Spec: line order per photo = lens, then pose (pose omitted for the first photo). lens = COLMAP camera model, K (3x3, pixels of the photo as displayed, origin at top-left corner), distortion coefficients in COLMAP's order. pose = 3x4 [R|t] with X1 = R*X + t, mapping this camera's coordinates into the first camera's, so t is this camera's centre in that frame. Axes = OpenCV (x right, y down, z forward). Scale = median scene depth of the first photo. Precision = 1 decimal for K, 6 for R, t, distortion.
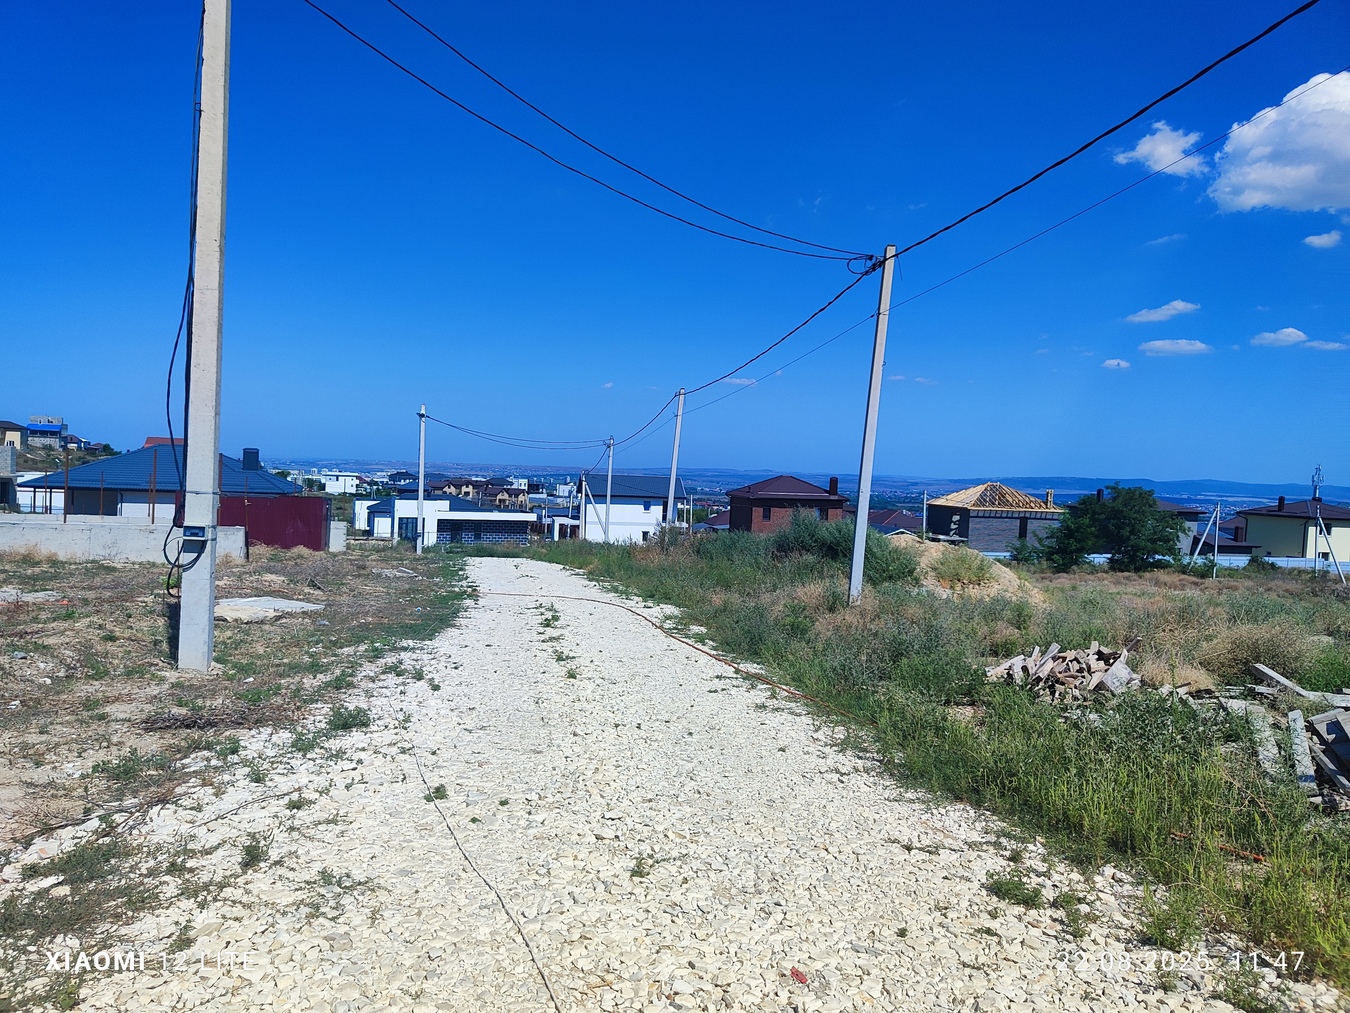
lens RADIAL K [[904.3, 0, 673.6], [0, 904.3, 505.0], [0, 0, 1]] dist [0.002800, -0.005343]
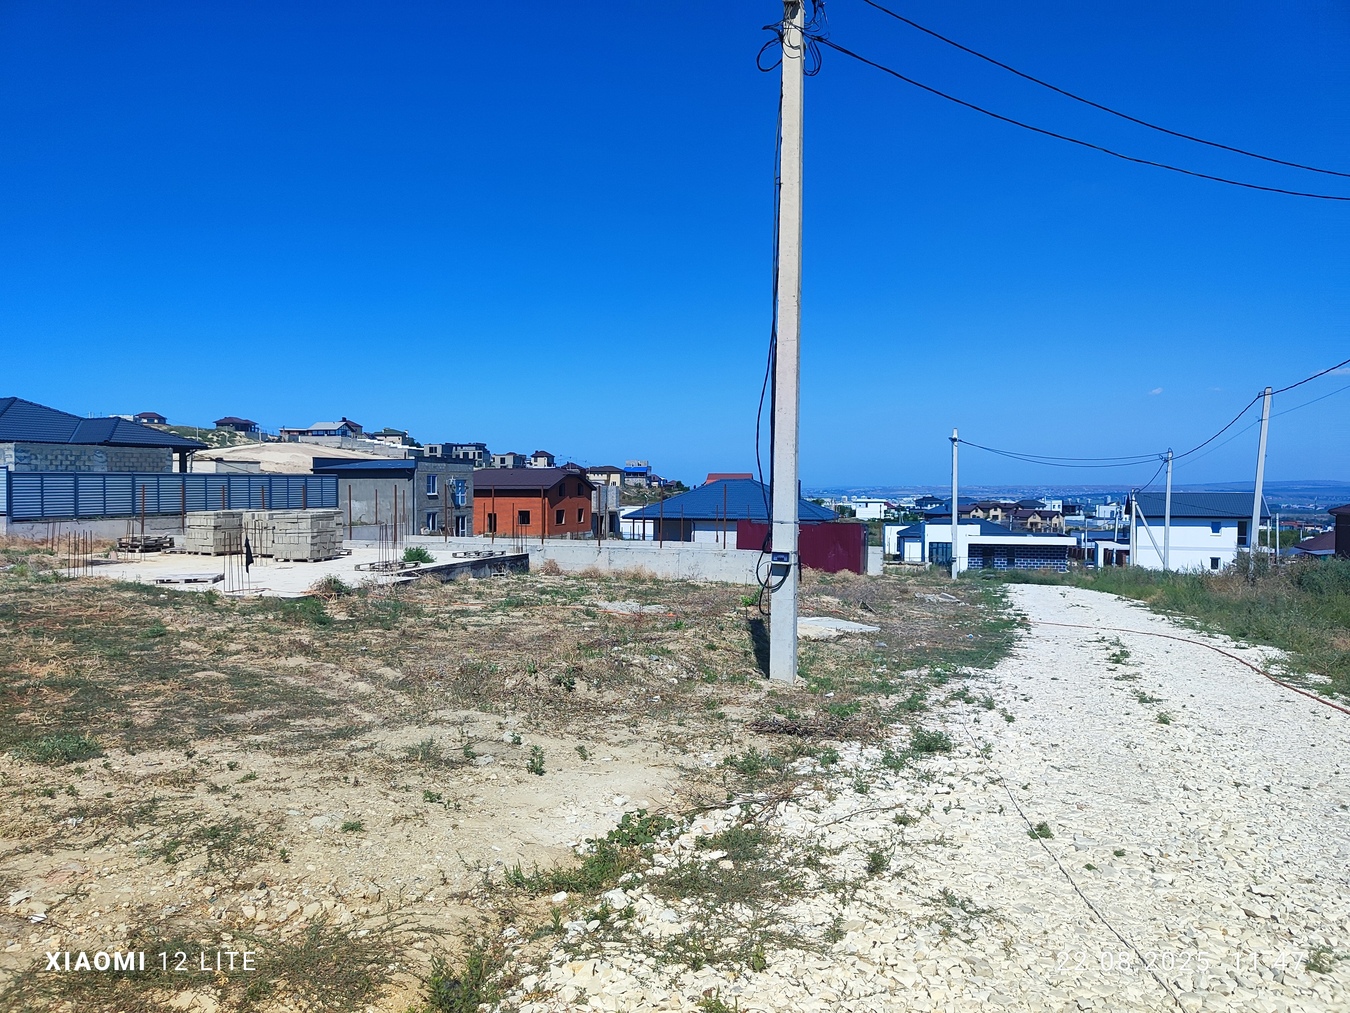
lens RADIAL K [[905.5, 0, 671.9], [0, 905.5, 502.1], [0, 0, 1]] dist [0.005079, -0.007118]
pose [[0.848445, -0.027131, -0.528588, -0.058471], [0.011354, 0.999388, -0.033072, -0.003380], [0.529162, 0.022058, 0.848234, -0.027498]]
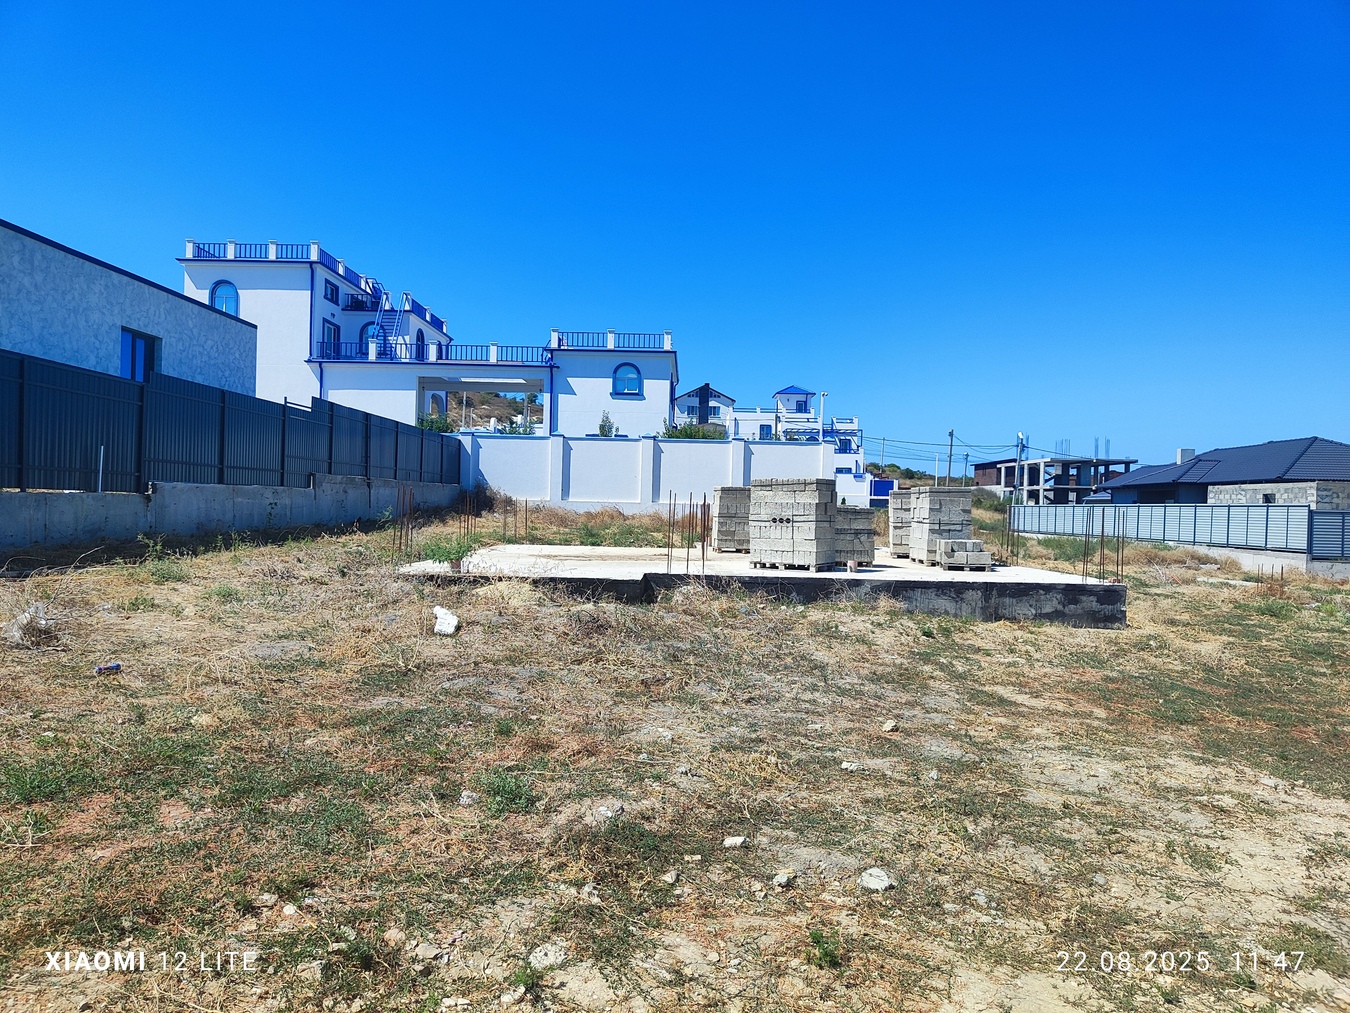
lens RADIAL K [[904.3, 0, 673.6], [0, 904.3, 505.0], [0, 0, 1]] dist [0.002800, -0.005343]
pose [[-0.208341, -0.044112, -0.977061, -0.097078], [-0.069332, 0.997135, -0.030234, -0.005119], [0.975596, 0.061442, -0.210803, -0.080467]]
